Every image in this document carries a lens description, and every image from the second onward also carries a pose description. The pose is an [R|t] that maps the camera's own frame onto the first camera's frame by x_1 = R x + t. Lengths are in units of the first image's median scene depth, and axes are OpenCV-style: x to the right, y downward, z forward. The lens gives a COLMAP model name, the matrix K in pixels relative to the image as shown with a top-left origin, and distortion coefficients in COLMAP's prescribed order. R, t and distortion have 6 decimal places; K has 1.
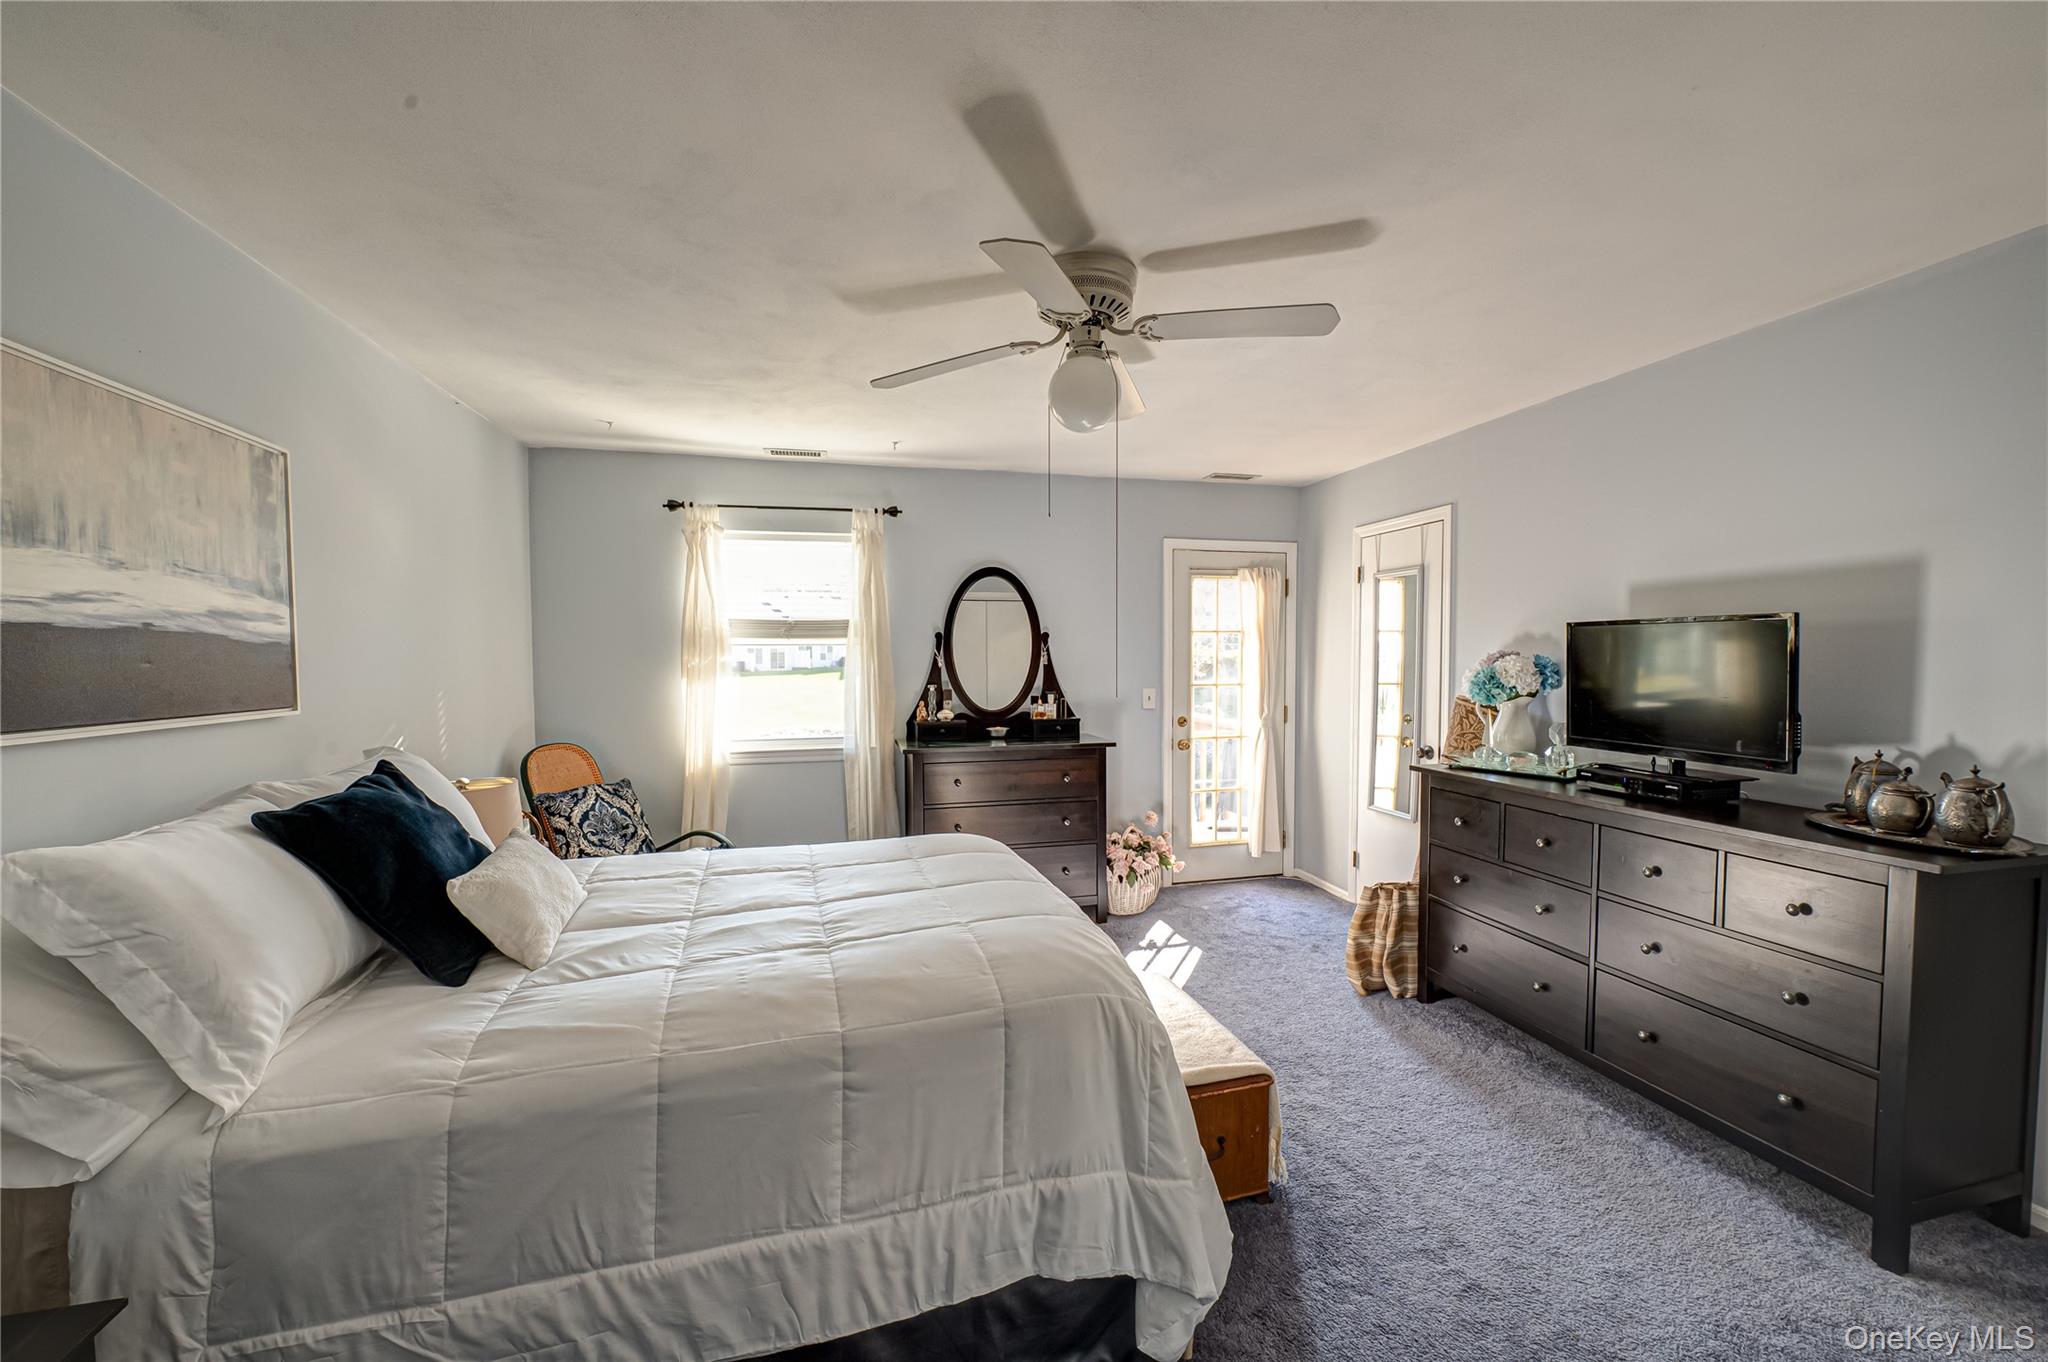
lens RADIAL K [[801.3, 0, 1031.4], [0, 801.3, 685.9], [0, 0, 1]] dist [-0.008687, -0.000143]
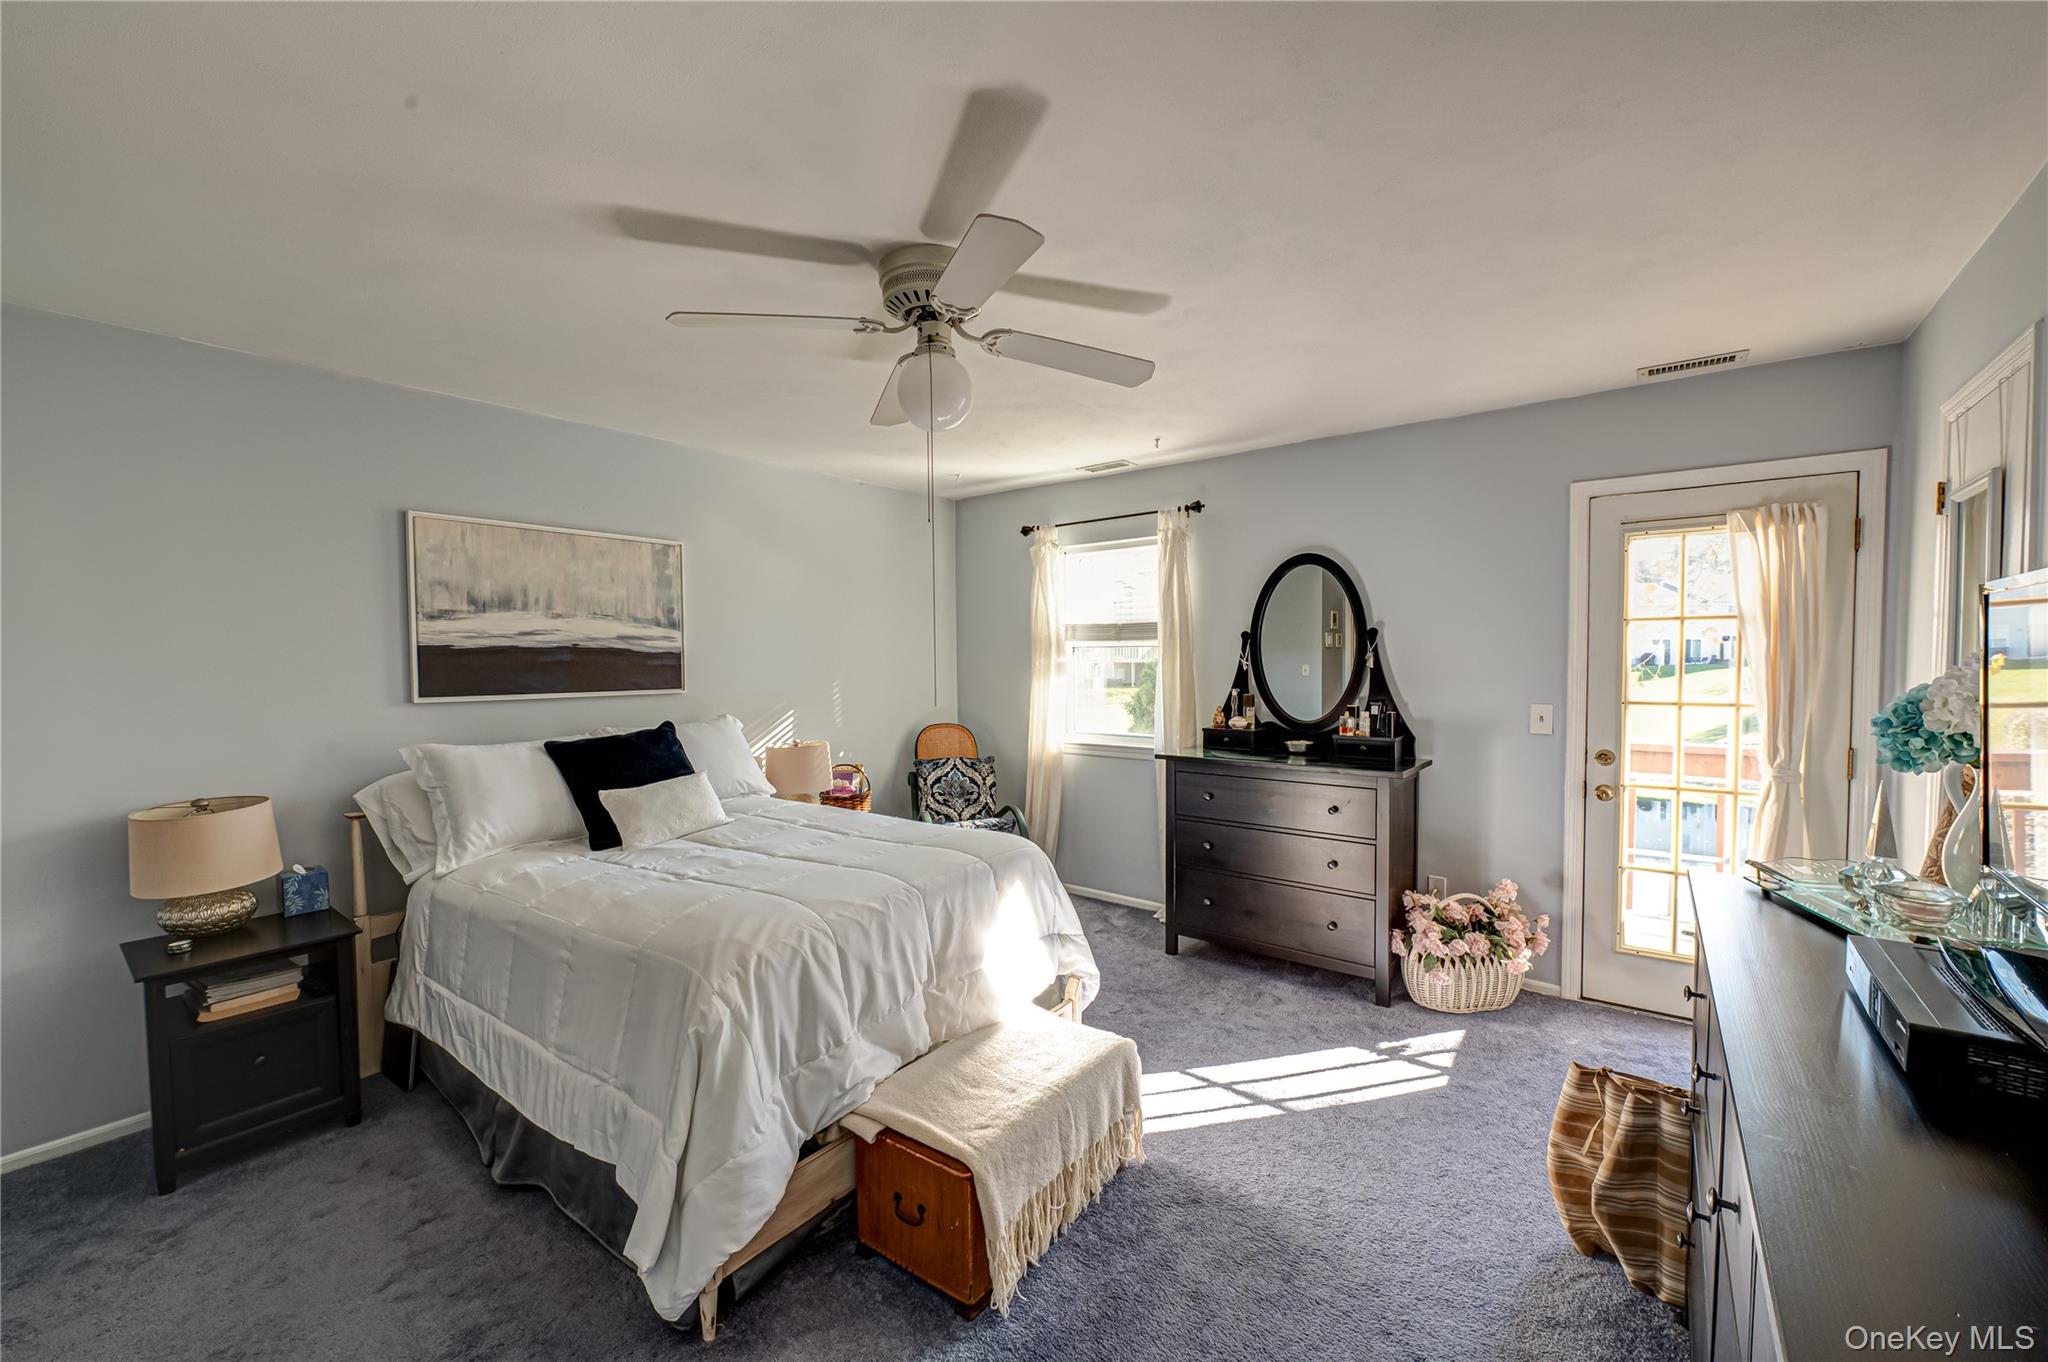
lens RADIAL K [[801.3, 0, 1031.4], [0, 801.3, 685.9], [0, 0, 1]] dist [-0.008687, -0.000143]
pose [[0.619054, 0.030039, -0.784774, 0.492682], [-0.026359, 0.999500, 0.017465, -0.015855], [0.784906, 0.009874, 0.619536, 0.267858]]
